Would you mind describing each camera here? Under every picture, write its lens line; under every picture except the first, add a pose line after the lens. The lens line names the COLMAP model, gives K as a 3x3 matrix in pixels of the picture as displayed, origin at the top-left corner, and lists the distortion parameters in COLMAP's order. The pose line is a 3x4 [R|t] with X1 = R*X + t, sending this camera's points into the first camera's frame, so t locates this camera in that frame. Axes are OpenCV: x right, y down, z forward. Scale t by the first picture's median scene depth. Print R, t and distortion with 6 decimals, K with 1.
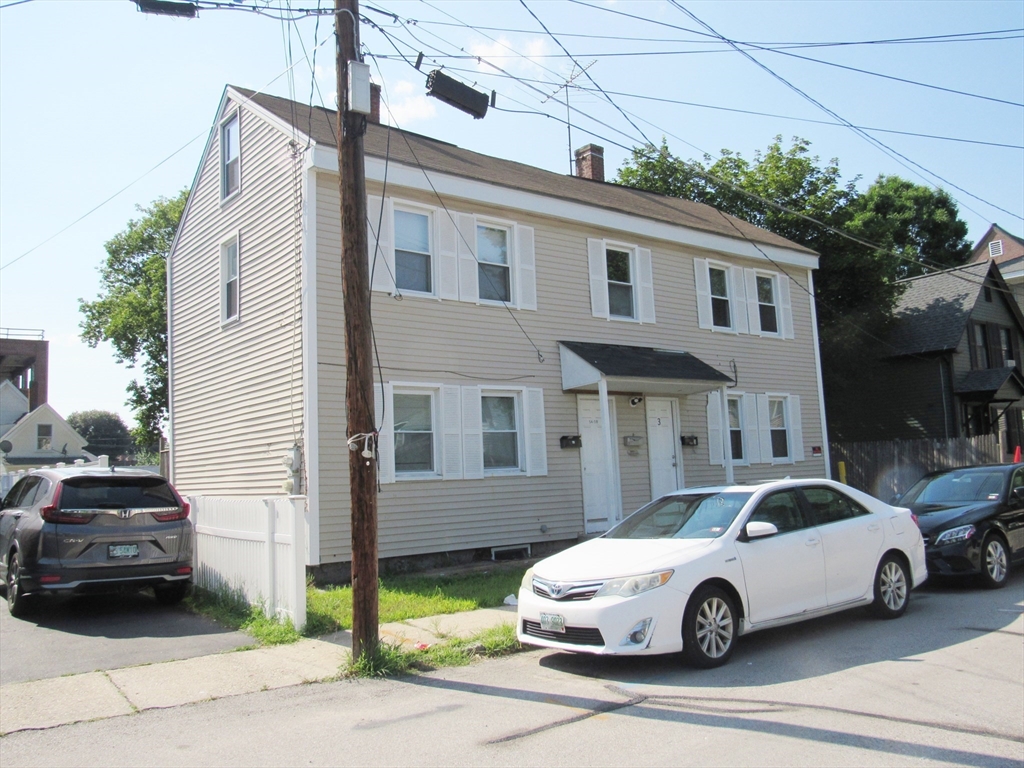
lens RADIAL K [[864.4, 0, 512.4], [0, 864.4, 378.3], [0, 0, 1]] dist [-0.043086, -0.003602]
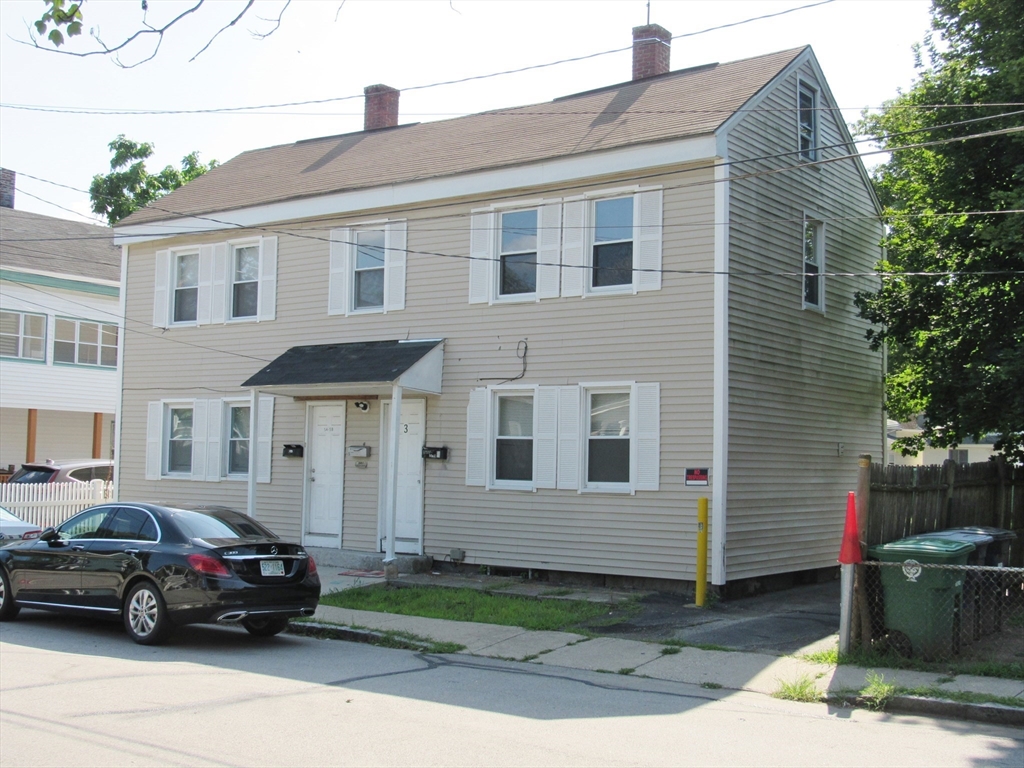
lens RADIAL K [[1260.5, 0, 512.3], [0, 1260.5, 387.4], [0, 0, 1]] dist [-0.012658, 0.000000]
pose [[0.265702, -0.025415, -0.963720, 1.356162], [0.067311, 0.997702, -0.007753, 0.027174], [0.961702, -0.062809, 0.266802, 0.777738]]
